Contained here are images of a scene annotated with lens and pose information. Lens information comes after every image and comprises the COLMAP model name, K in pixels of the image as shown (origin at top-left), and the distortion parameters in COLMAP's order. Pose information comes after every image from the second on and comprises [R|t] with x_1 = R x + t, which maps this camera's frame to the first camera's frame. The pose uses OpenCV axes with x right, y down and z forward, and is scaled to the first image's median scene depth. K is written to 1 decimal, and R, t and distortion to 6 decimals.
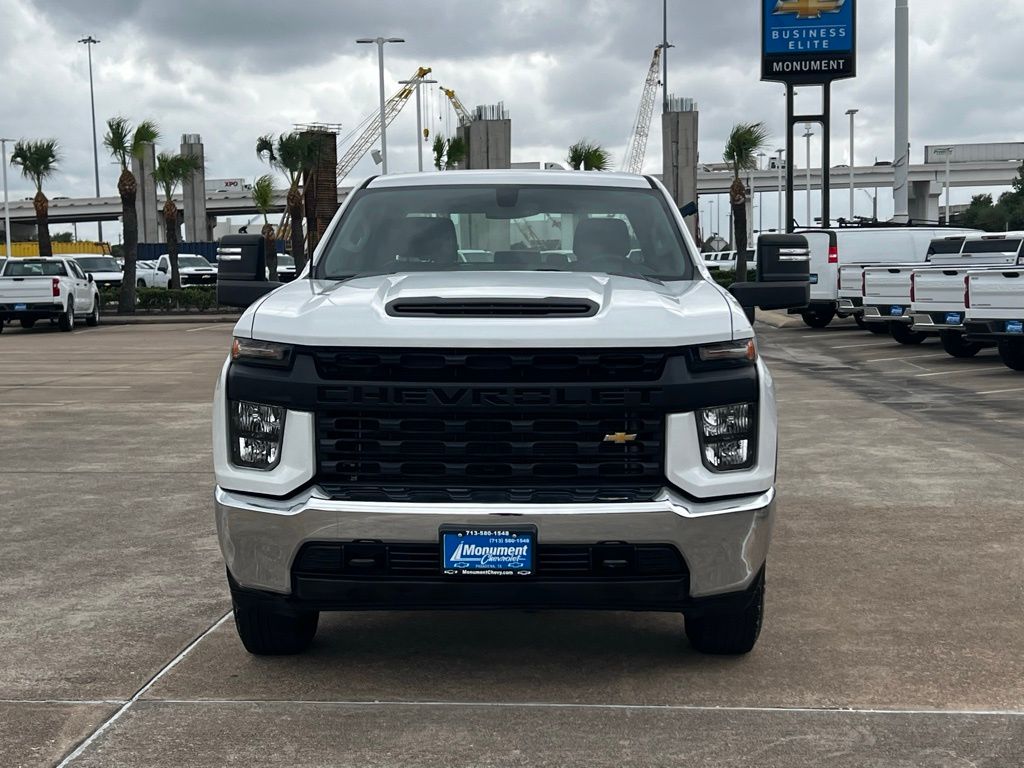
lens RADIAL K [[1583.5, 0, 512.0], [0, 1583.5, 384.0], [0, 0, 1]] dist [0.007225, 0.012978]
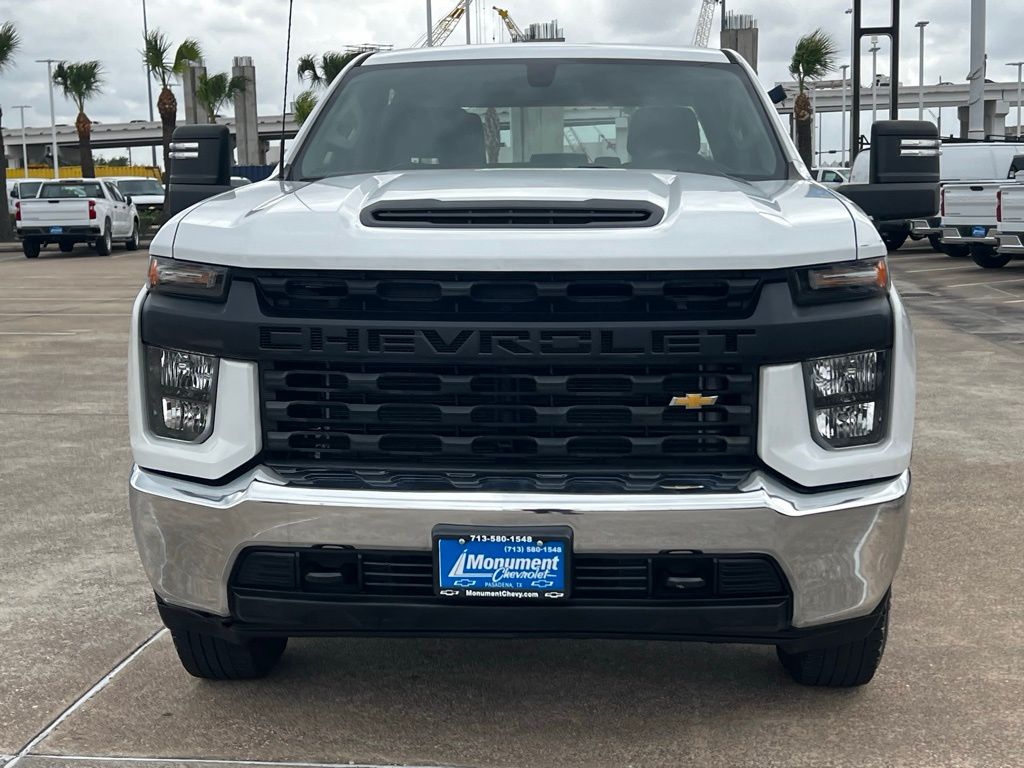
lens RADIAL K [[1570.5, 0, 512.0], [0, 1570.5, 384.0], [0, 0, 1]] dist [0.221597, -0.890055]
pose [[0.999413, 0.001904, -0.034219, 0.010832], [-0.000287, 0.998886, 0.047190, -0.005334], [0.034271, -0.047152, 0.998300, 0.266569]]
